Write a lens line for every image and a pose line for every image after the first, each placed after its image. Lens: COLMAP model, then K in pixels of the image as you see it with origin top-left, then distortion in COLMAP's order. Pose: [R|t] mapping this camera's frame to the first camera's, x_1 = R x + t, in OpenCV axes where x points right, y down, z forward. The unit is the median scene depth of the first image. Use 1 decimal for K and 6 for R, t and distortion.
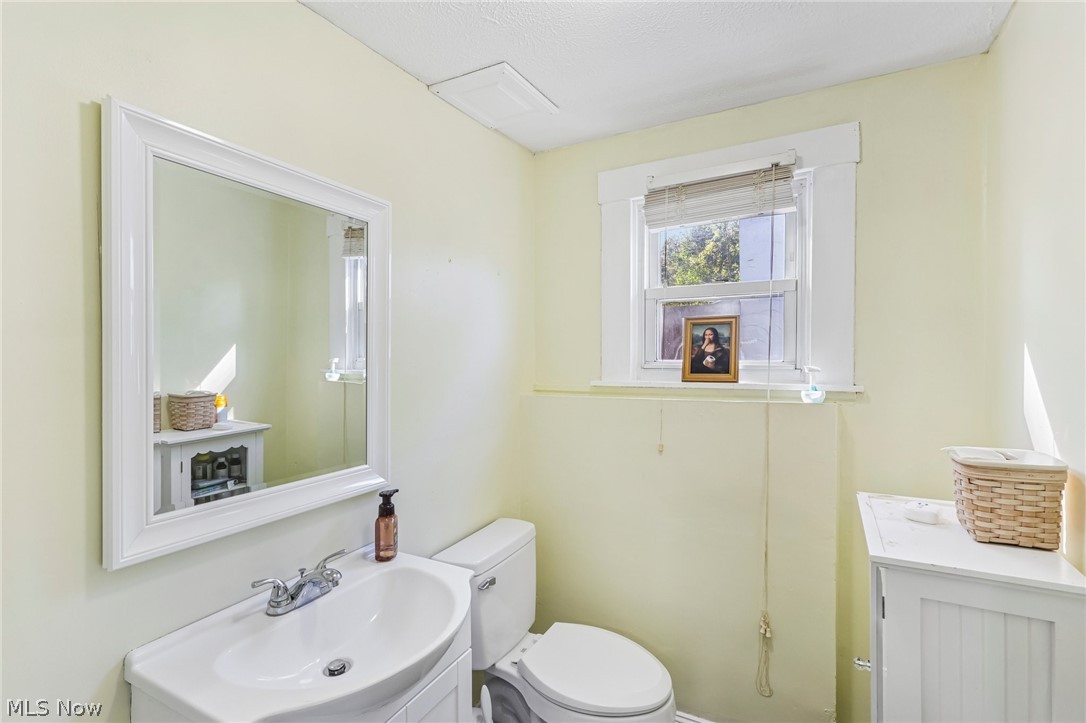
lens RADIAL K [[503.1, 0, 543.0], [0, 503.1, 361.5], [0, 0, 1]] dist [-0.001497, 0.000650]
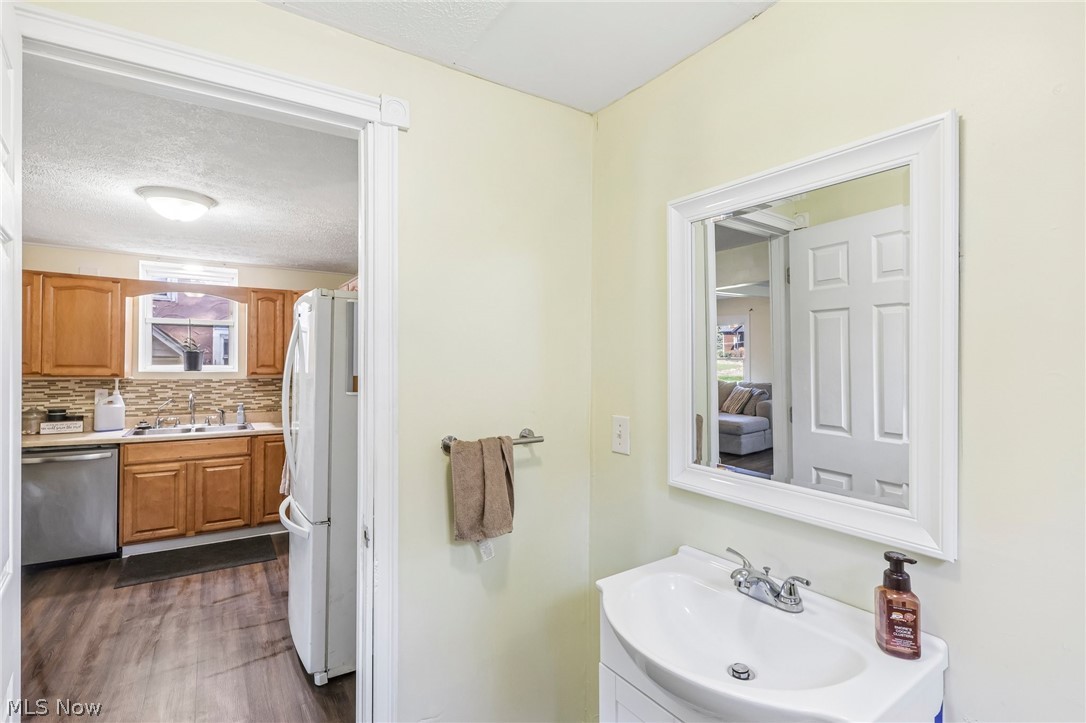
lens RADIAL K [[503.1, 0, 543.0], [0, 503.1, 361.5], [0, 0, 1]] dist [-0.001497, 0.000650]
pose [[-0.470361, 0.001319, -0.882473, 0.623640], [-0.011051, 0.999912, 0.007385, -0.001698], [0.882405, 0.013226, -0.470305, 1.084889]]
